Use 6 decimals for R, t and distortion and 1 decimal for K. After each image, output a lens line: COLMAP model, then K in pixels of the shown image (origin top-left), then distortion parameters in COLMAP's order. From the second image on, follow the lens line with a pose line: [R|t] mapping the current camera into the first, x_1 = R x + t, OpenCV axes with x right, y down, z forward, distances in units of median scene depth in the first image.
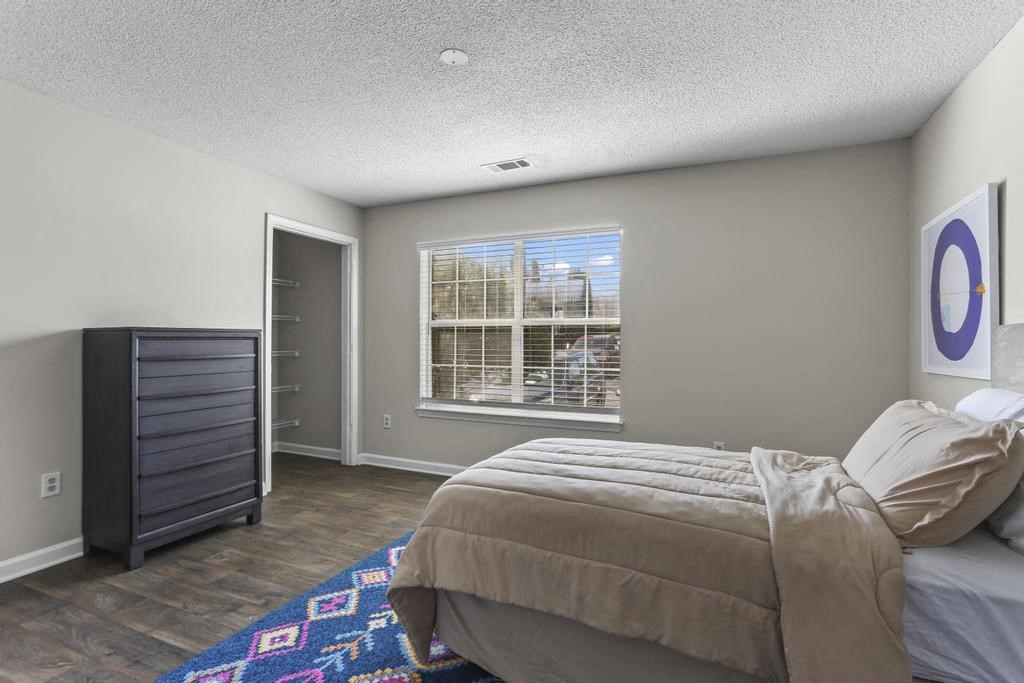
lens RADIAL K [[492.4, 0, 508.0], [0, 492.4, 344.3], [0, 0, 1]] dist [-0.026803, 0.005762]
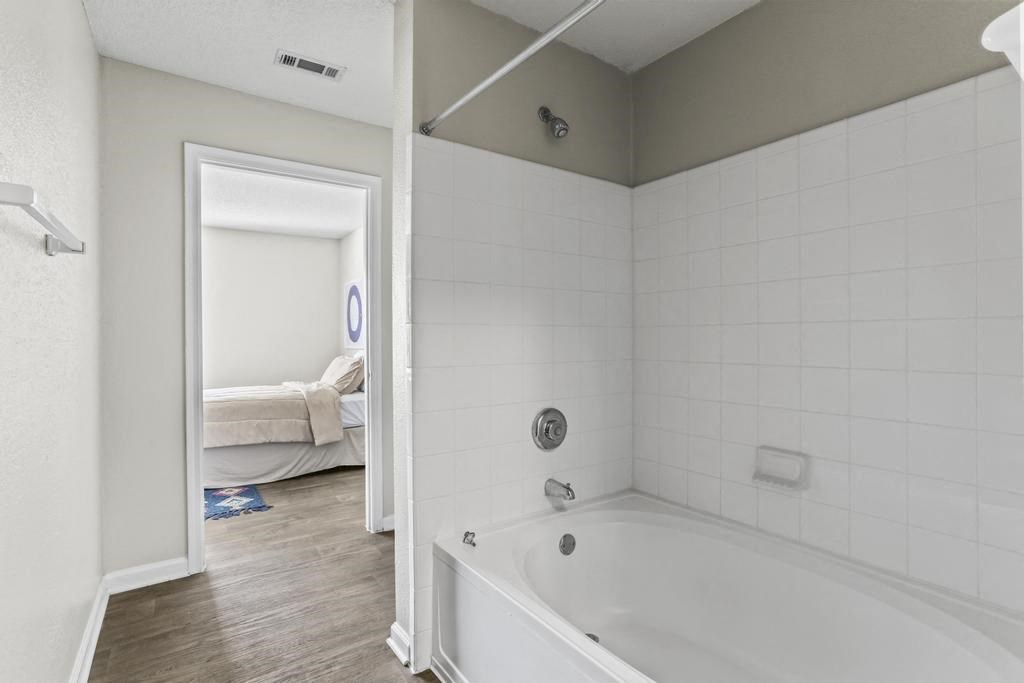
lens RADIAL K [[492.4, 0, 508.2], [0, 492.4, 338.3], [0, 0, 1]] dist [-0.026803, 0.005762]
pose [[0.516084, -0.013231, 0.856436, -1.557754], [0.000757, 0.999887, 0.014991, -0.044870], [-0.856537, -0.007088, 0.516036, -1.835394]]
